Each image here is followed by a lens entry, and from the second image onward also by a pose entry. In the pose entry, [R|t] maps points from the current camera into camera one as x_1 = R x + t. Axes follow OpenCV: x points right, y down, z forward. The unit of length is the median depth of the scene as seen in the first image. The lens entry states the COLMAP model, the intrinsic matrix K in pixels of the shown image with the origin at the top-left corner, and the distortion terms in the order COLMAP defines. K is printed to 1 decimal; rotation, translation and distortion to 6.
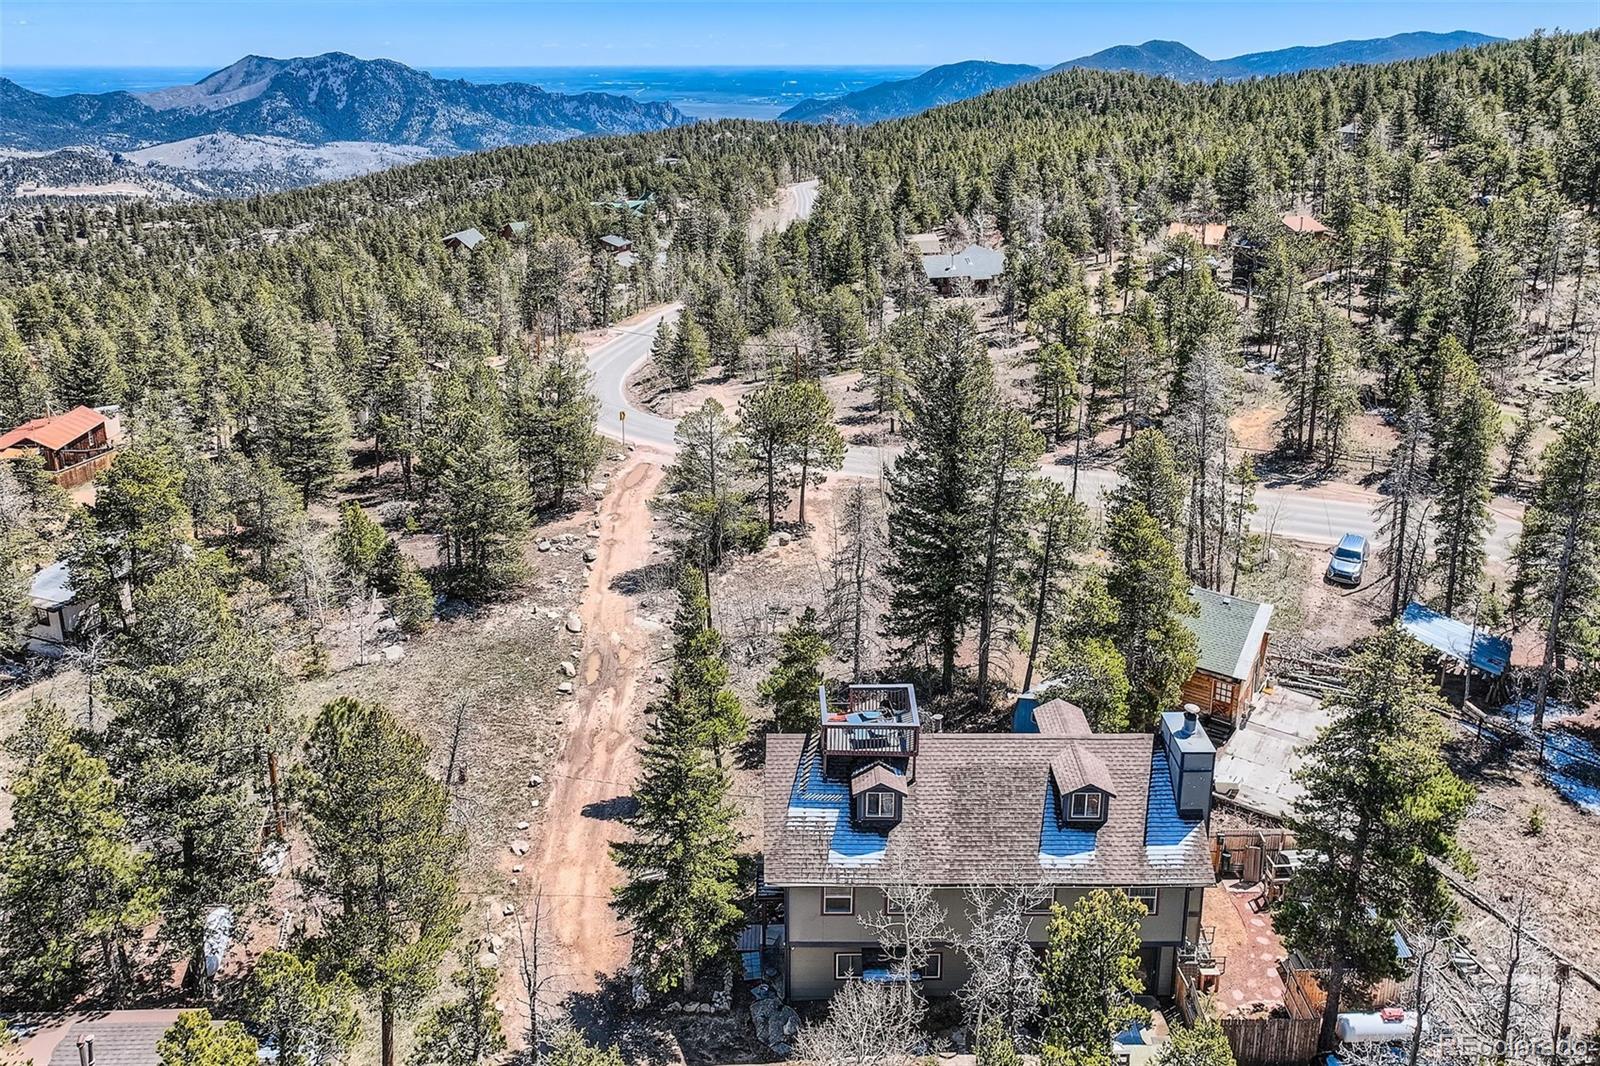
lens RADIAL K [[1154.9, 0, 800.0], [0, 1154.9, 533.0], [0, 0, 1]] dist [0.005062, 0.000266]
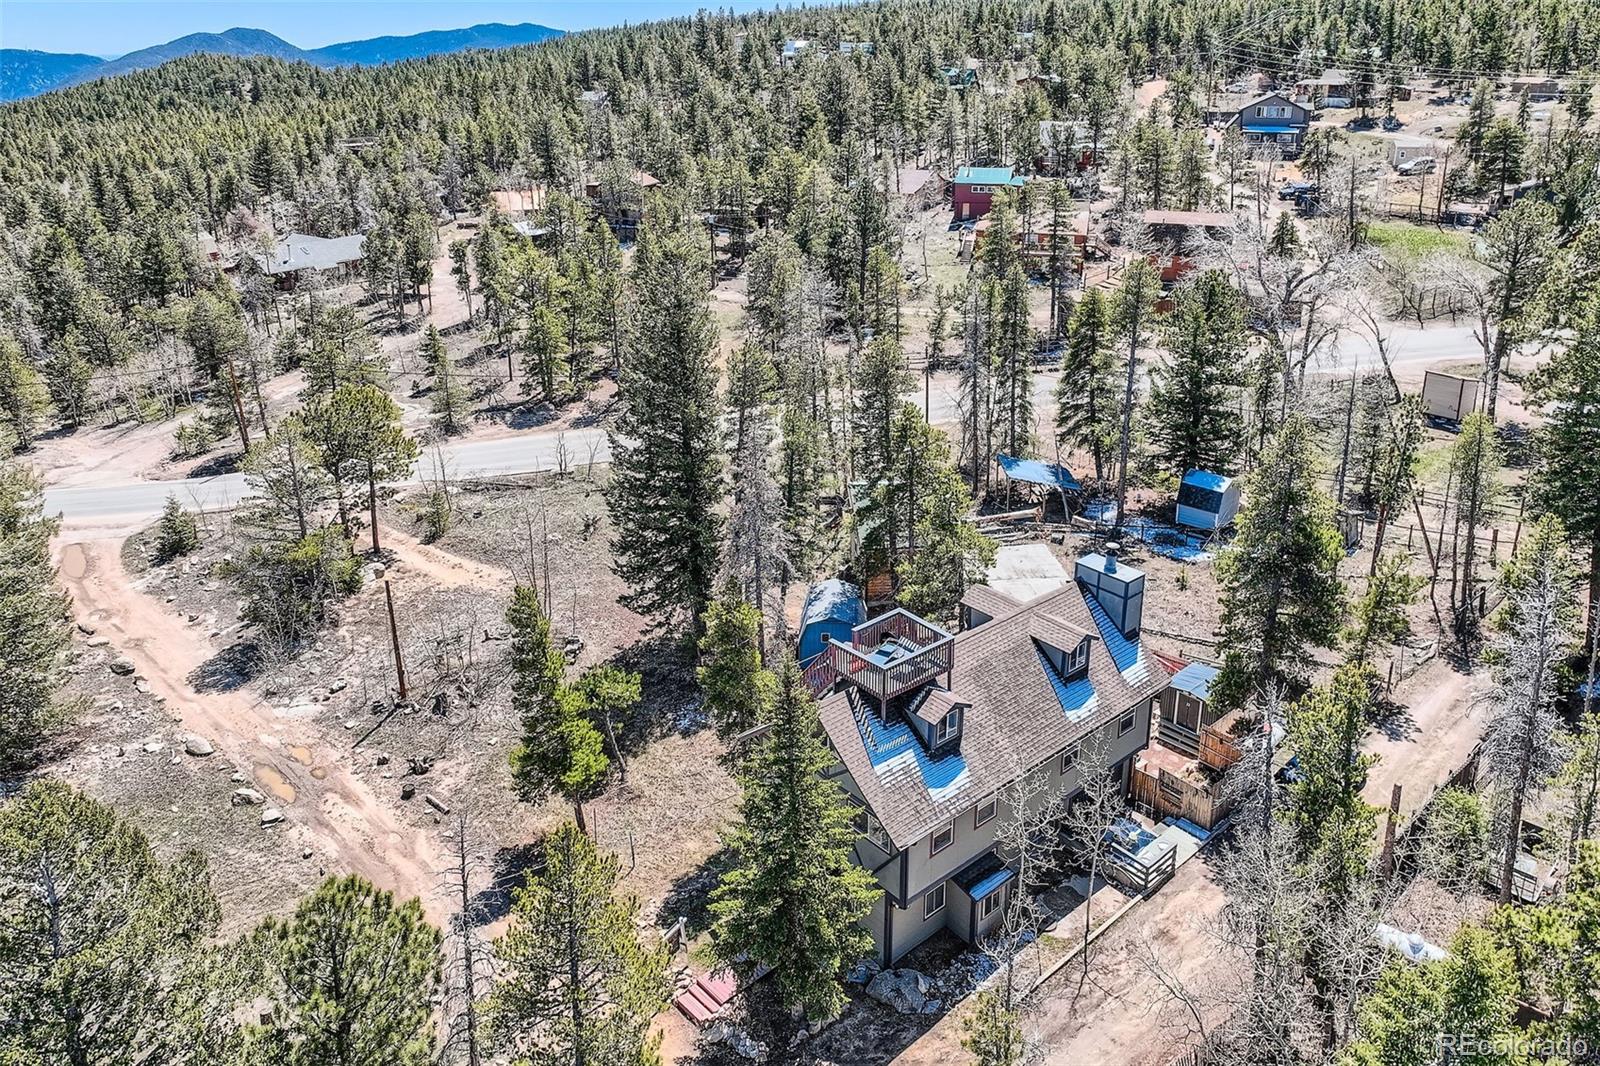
lens RADIAL K [[1128.4, 0, 800.0], [0, 1128.4, 533.0], [0, 0, 1]] dist [0.001049, -0.001030]
pose [[0.745445, -0.261880, 0.612968, -0.285264], [0.253445, 0.961880, 0.102726, -0.027174], [-0.616504, 0.078777, 0.783401, 0.154785]]
